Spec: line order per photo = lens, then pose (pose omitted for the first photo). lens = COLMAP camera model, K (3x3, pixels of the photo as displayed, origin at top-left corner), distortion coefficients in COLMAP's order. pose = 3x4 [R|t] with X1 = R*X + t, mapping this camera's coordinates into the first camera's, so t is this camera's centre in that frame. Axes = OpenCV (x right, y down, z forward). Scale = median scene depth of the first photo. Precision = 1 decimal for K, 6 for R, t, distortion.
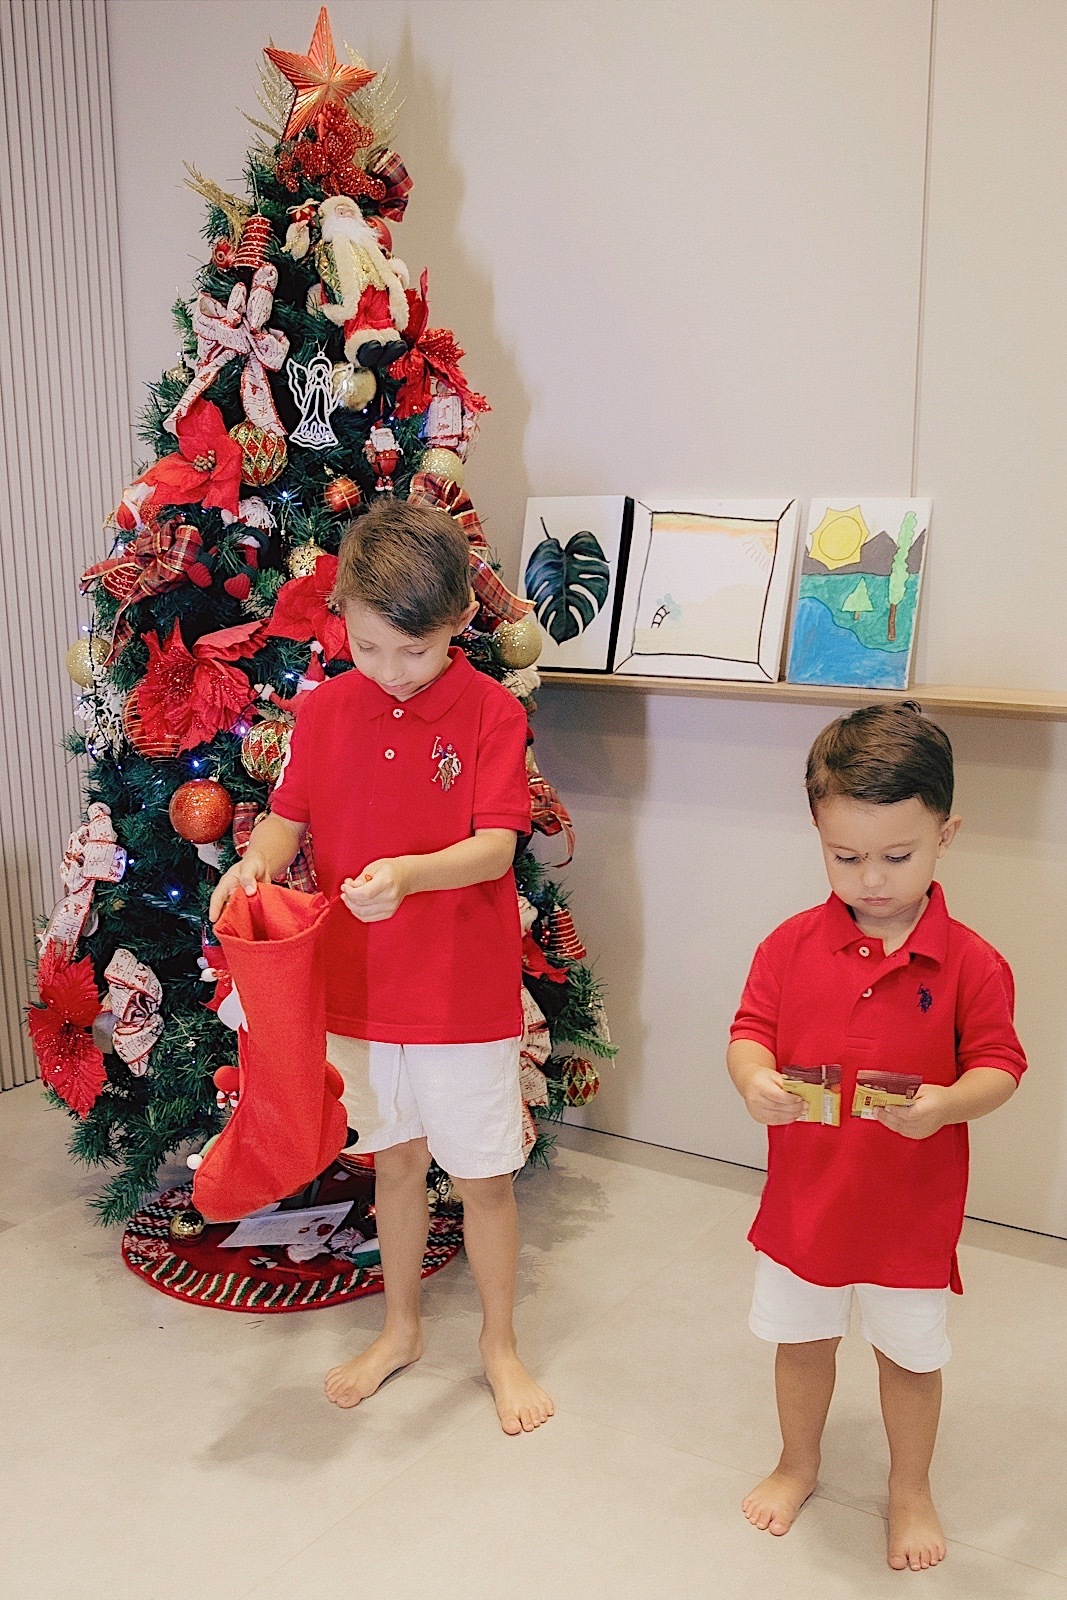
lens RADIAL K [[1651.1, 0, 497.2], [0, 1651.1, 937.7], [0, 0, 1]] dist [-0.064545, 0.000000]
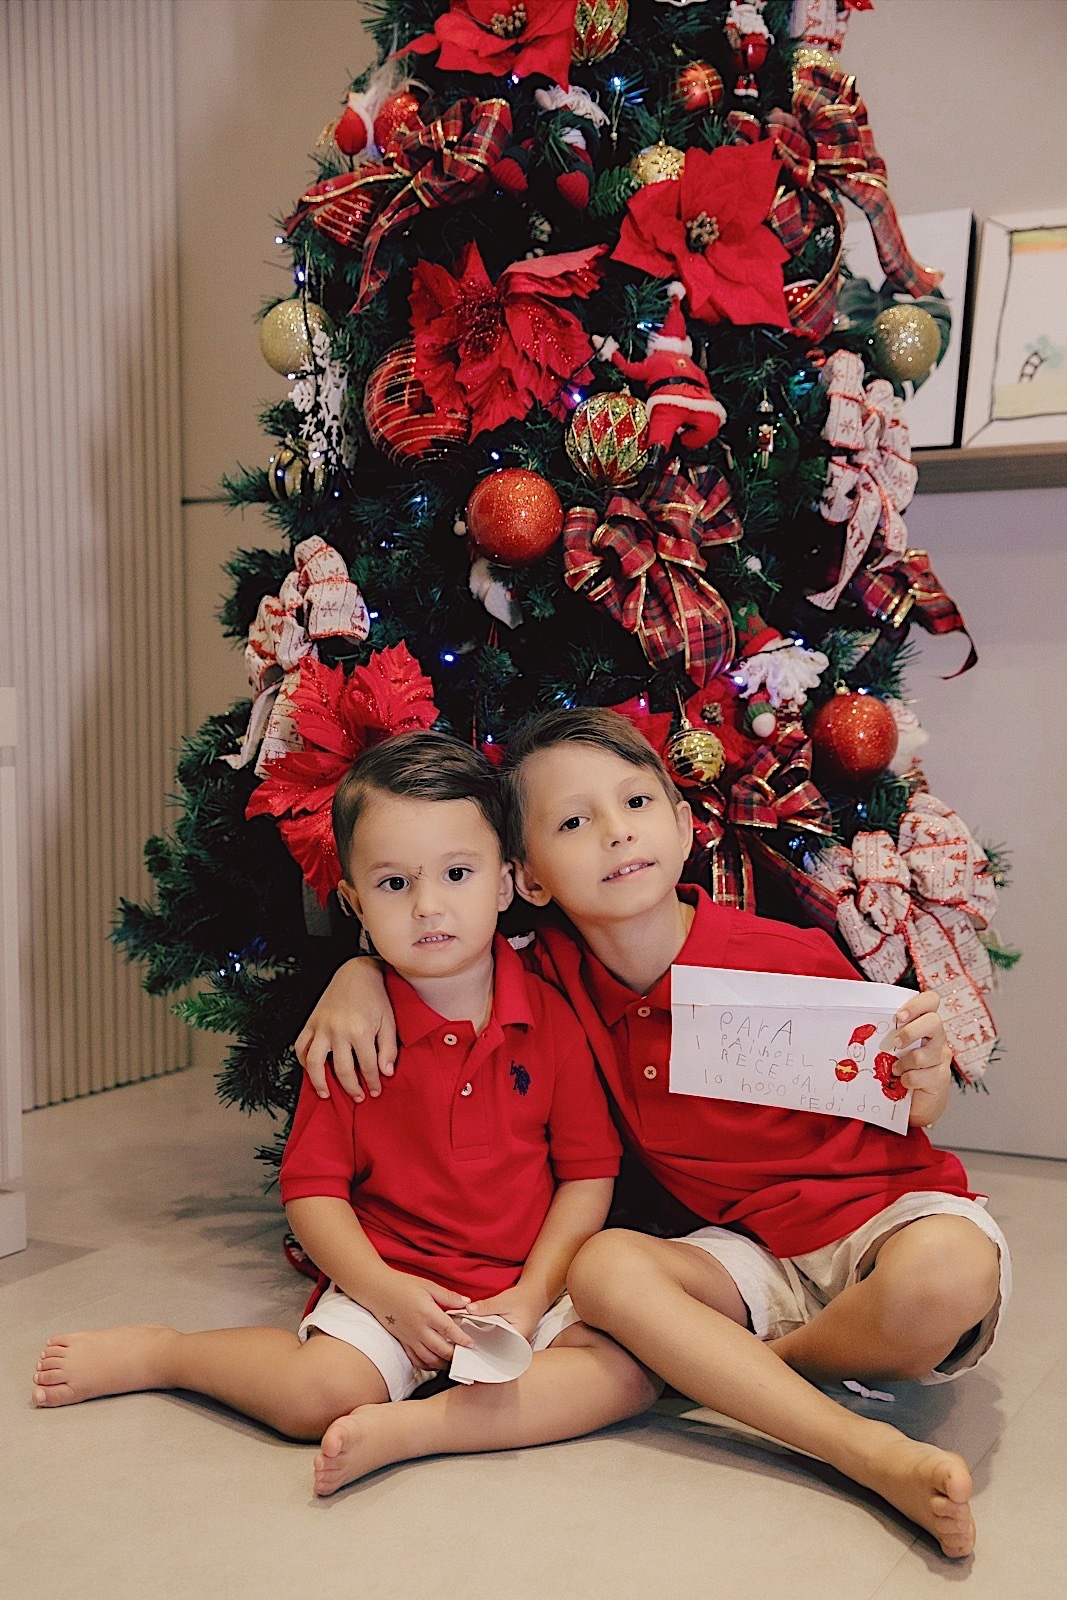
lens RADIAL K [[2087.8, 0, 546.5], [0, 2087.8, 862.4], [0, 0, 1]] dist [0.098769, 0.000000]
pose [[0.989891, 0.003585, 0.141788, -0.286779], [0.022154, 0.983502, -0.179537, 0.213057], [-0.140092, 0.180863, 0.973480, 0.201941]]
